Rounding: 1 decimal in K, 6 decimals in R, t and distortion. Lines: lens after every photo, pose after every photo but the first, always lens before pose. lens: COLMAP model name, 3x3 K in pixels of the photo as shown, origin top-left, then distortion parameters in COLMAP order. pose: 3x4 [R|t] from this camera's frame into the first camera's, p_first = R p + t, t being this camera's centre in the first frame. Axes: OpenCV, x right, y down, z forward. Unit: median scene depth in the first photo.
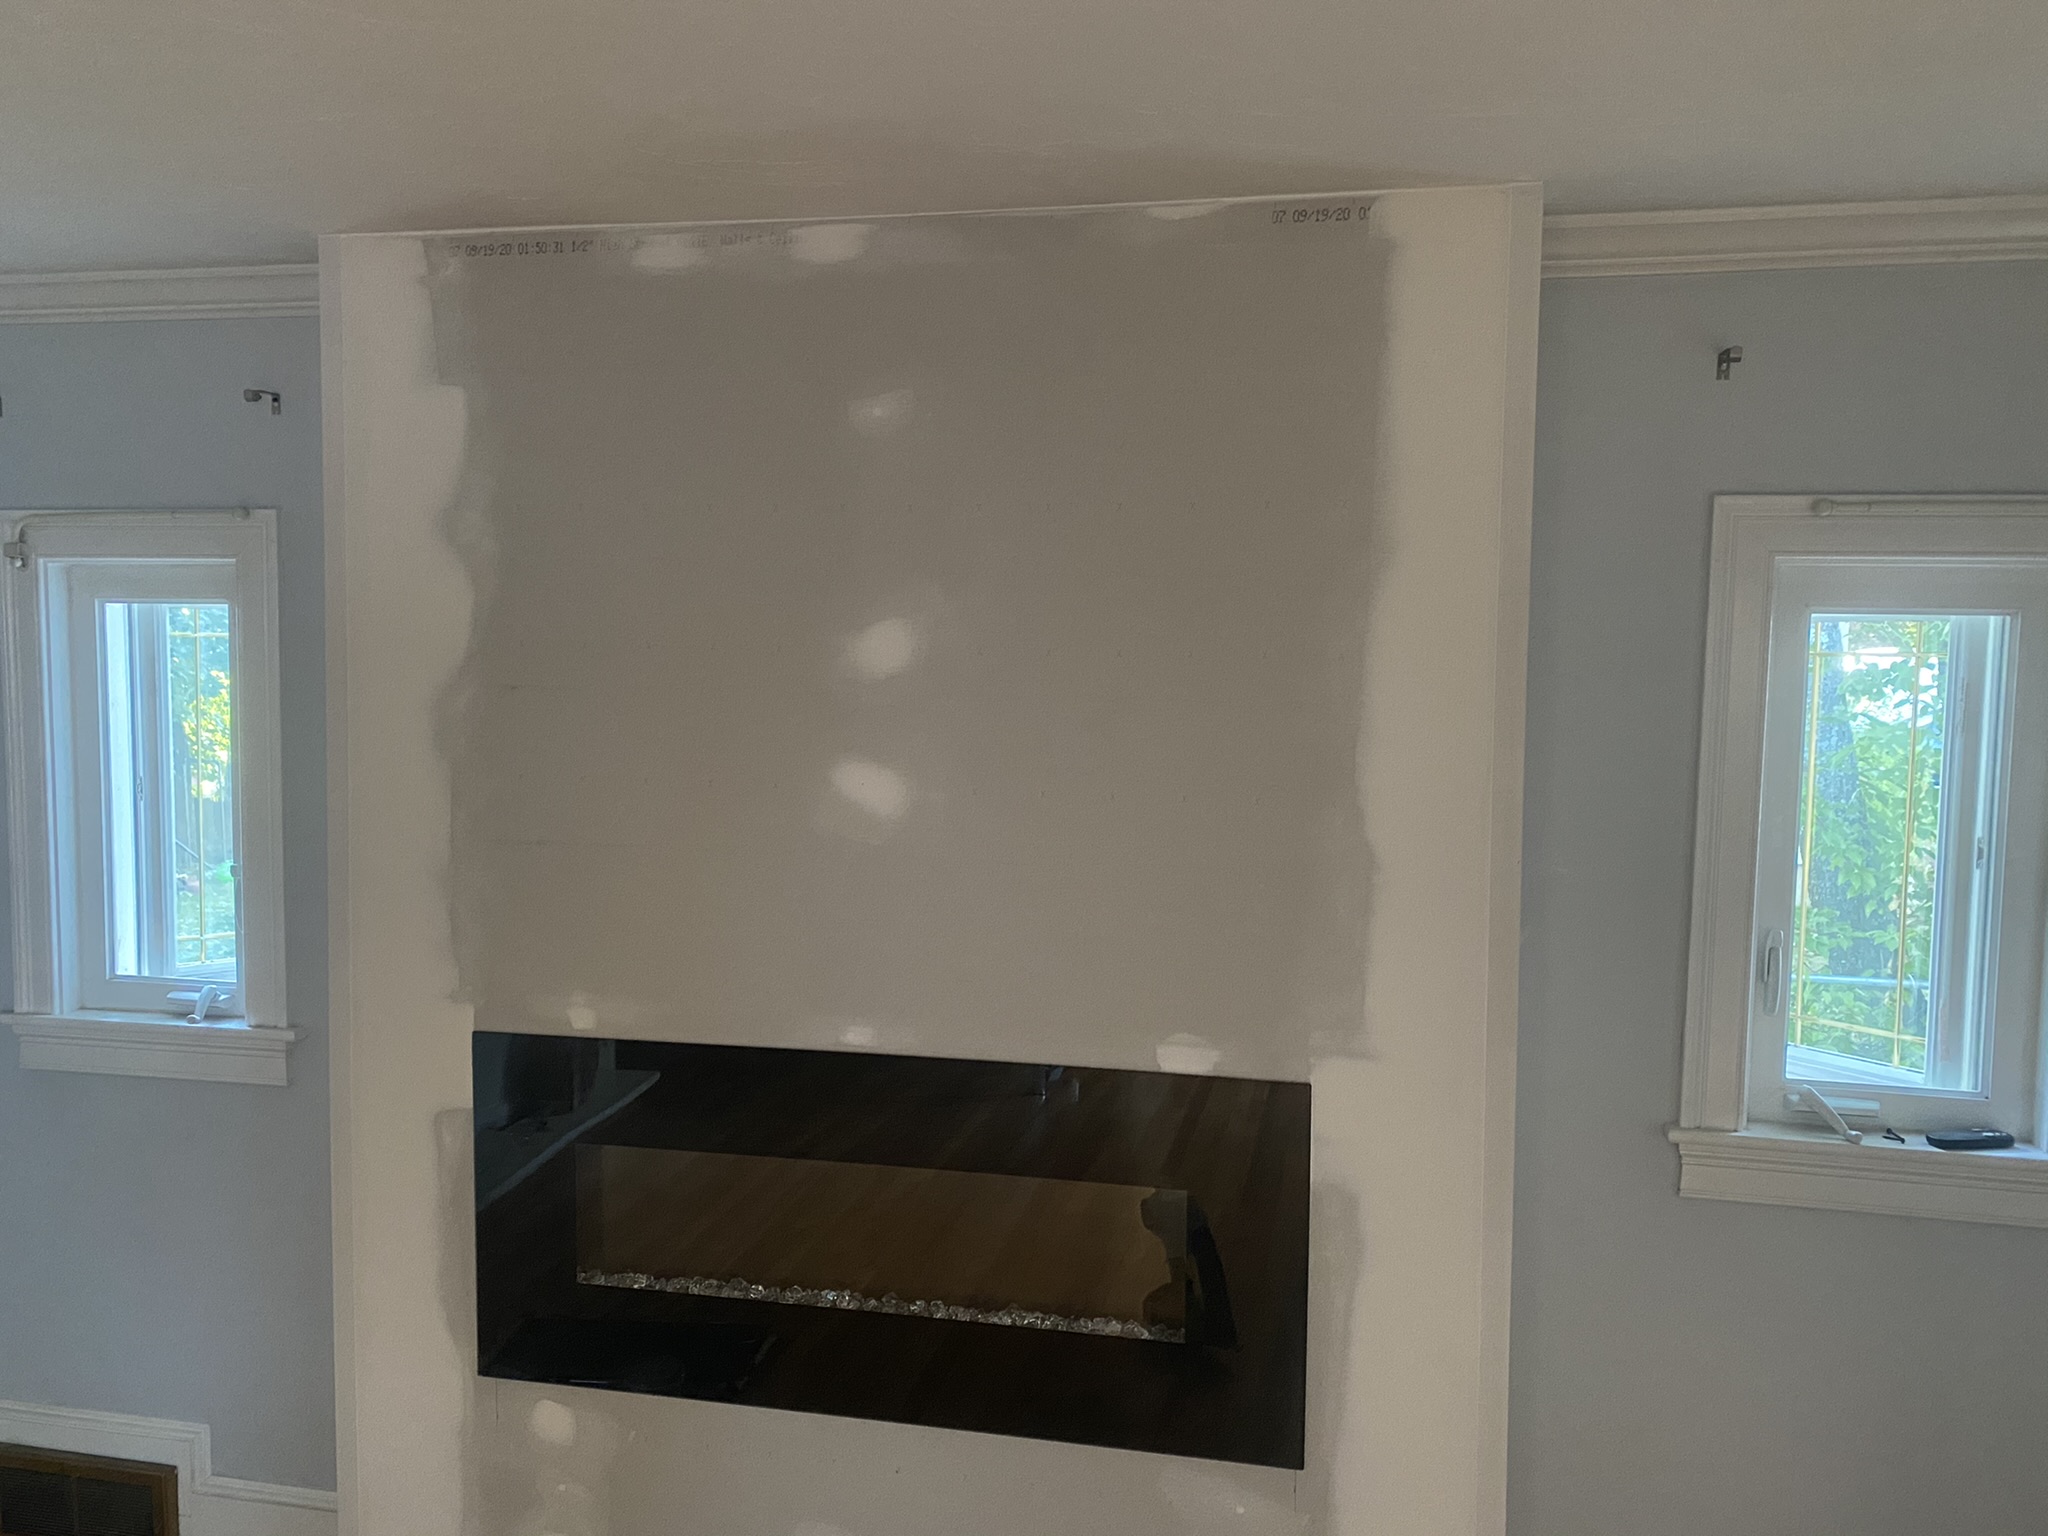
lens RADIAL K [[1548.3, 0, 1032.6], [0, 1548.3, 768.1], [0, 0, 1]] dist [0.019641, -0.023220]
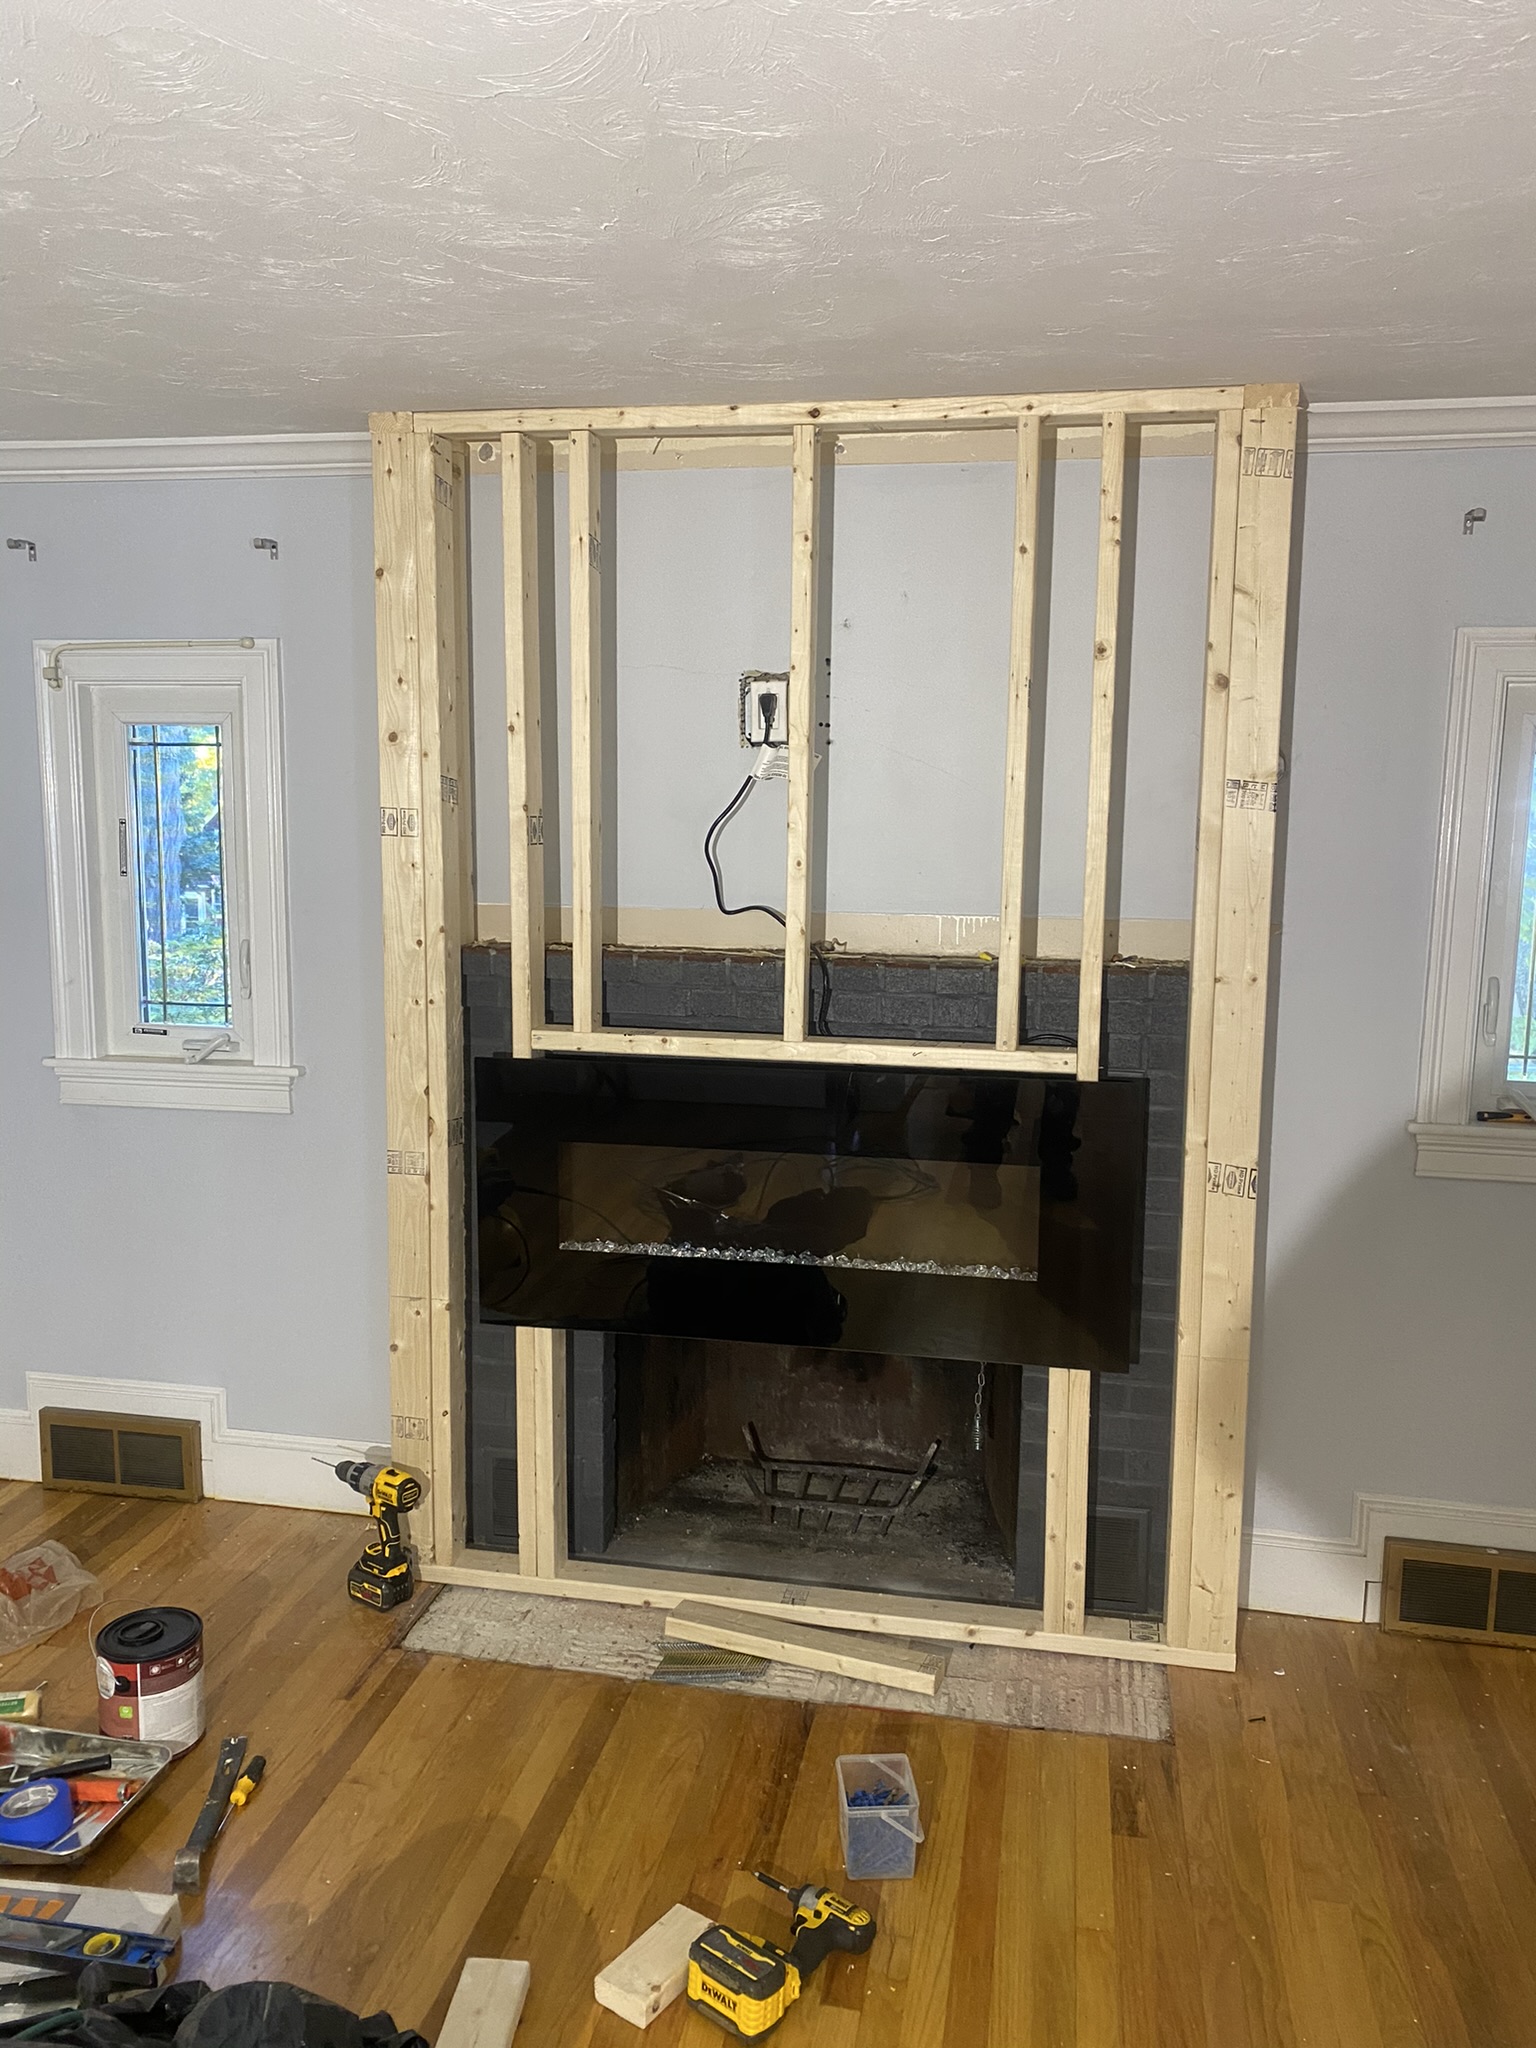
lens RADIAL K [[1548.3, 0, 766.9], [0, 1548.3, 1025.4], [0, 0, 1]] dist [0.019641, -0.023220]
pose [[0.999904, -0.002214, 0.013696, -0.143278], [0.001223, 0.997406, 0.071972, 0.056850], [-0.013820, -0.071948, 0.997313, -0.281716]]
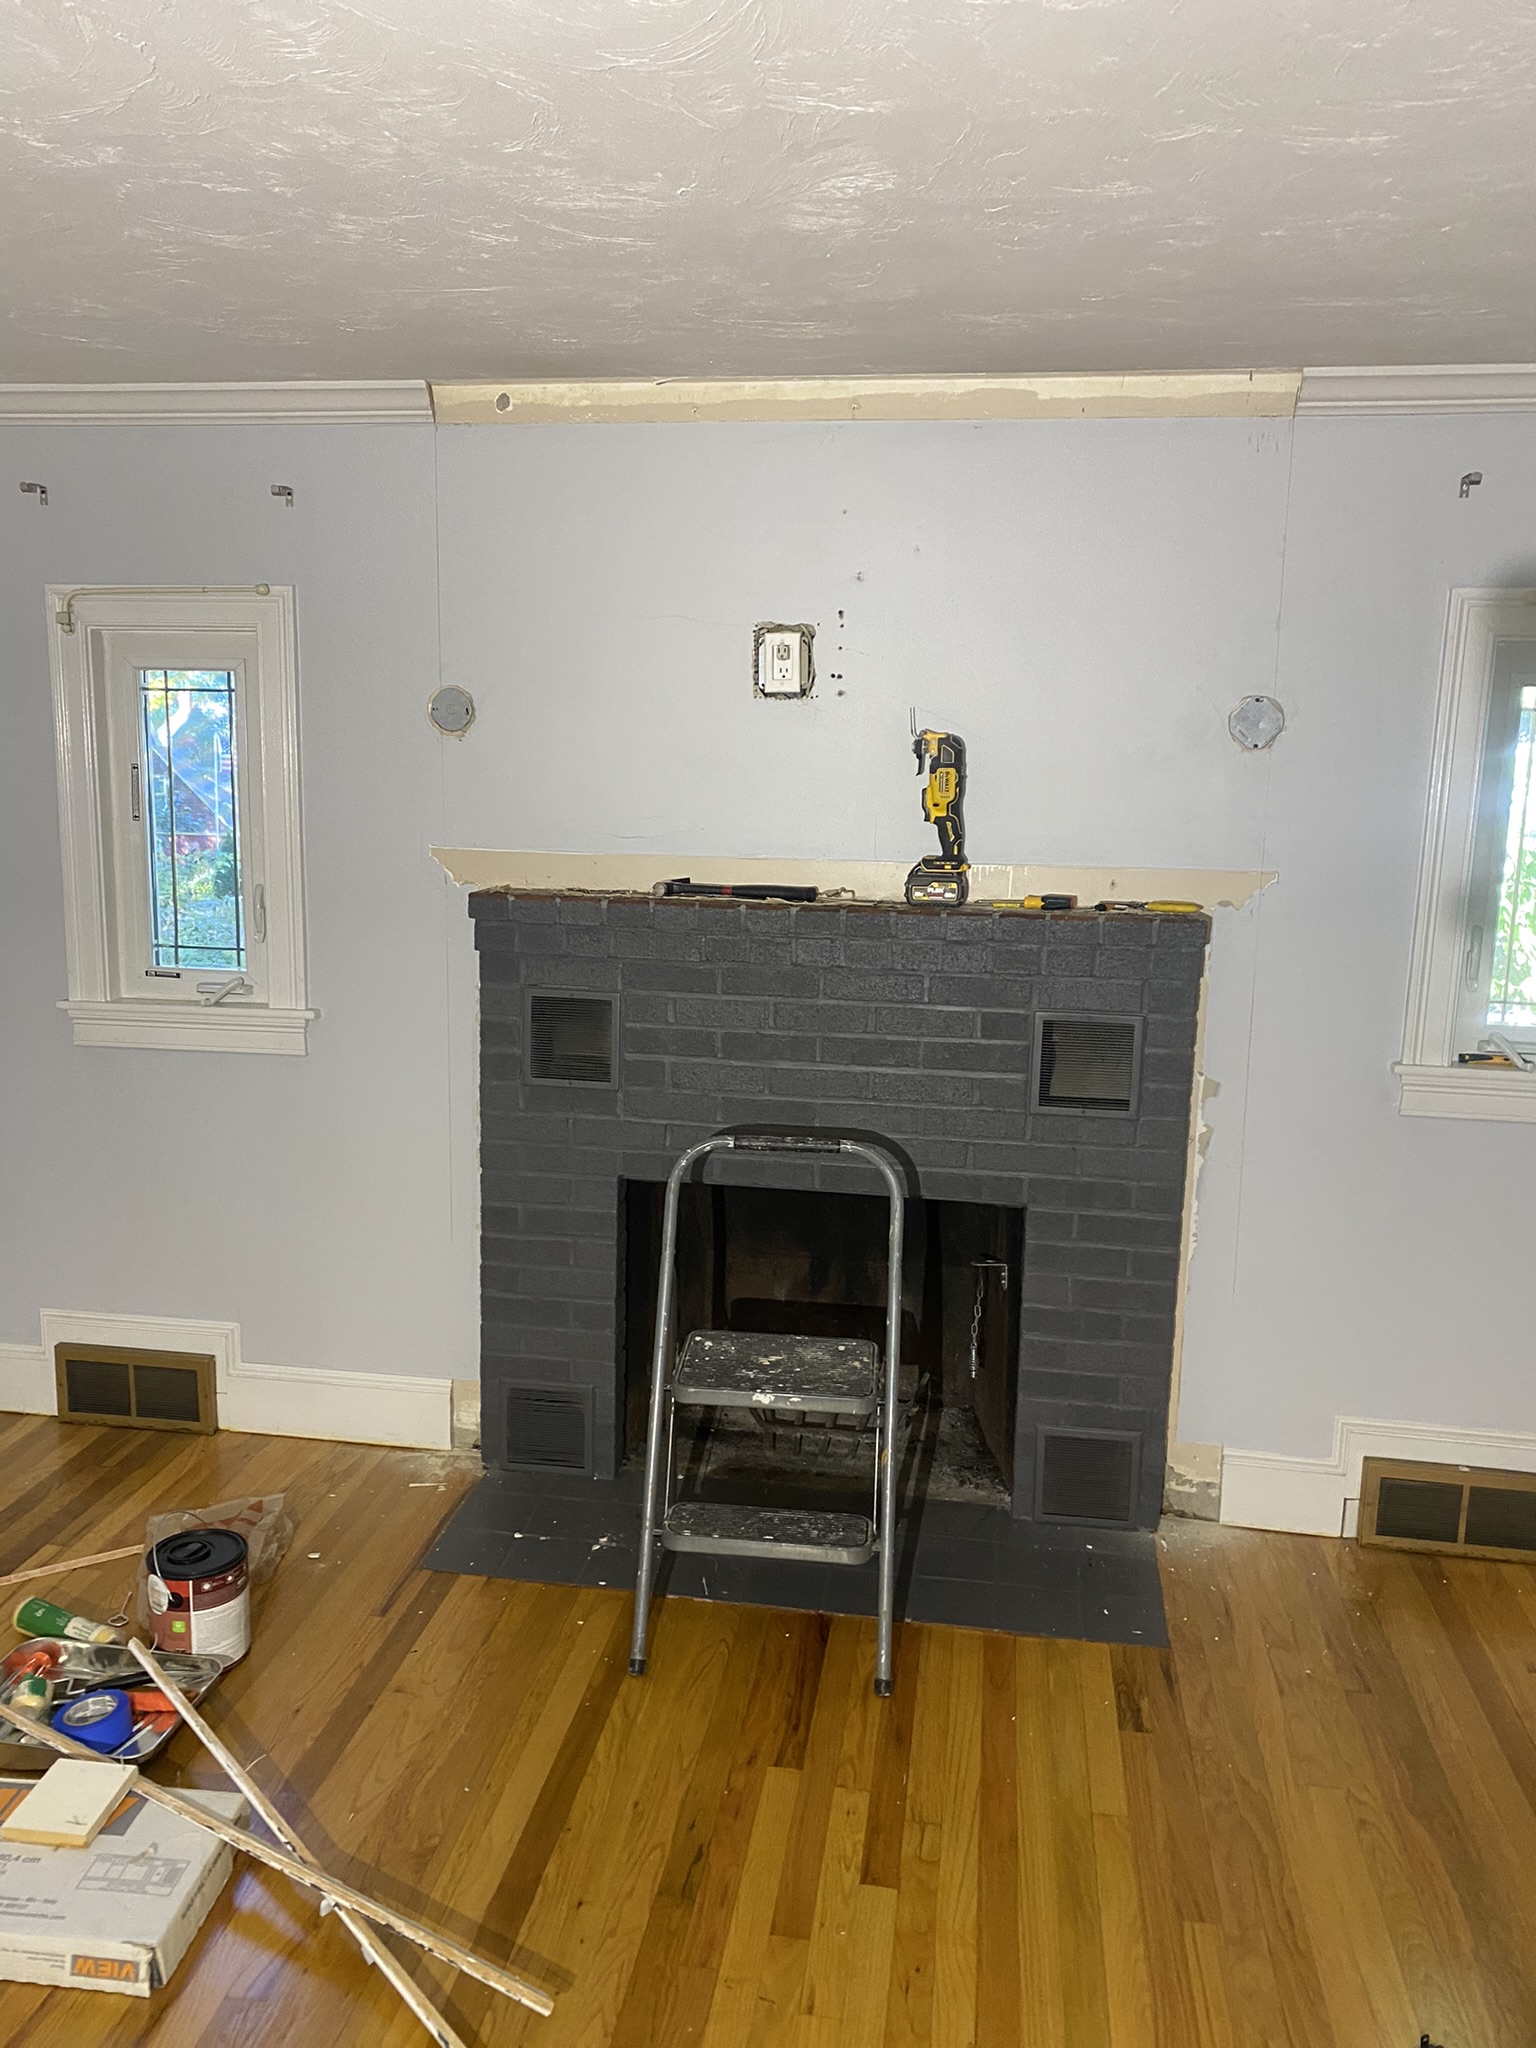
lens RADIAL K [[1548.3, 0, 749.1], [0, 1548.3, 1029.8], [0, 0, 1]] dist [0.019641, -0.023220]
pose [[0.999005, -0.000759, 0.044599, -0.214642], [-0.003997, 0.994308, 0.106465, 0.059448], [-0.044426, -0.106537, 0.993316, -0.322521]]
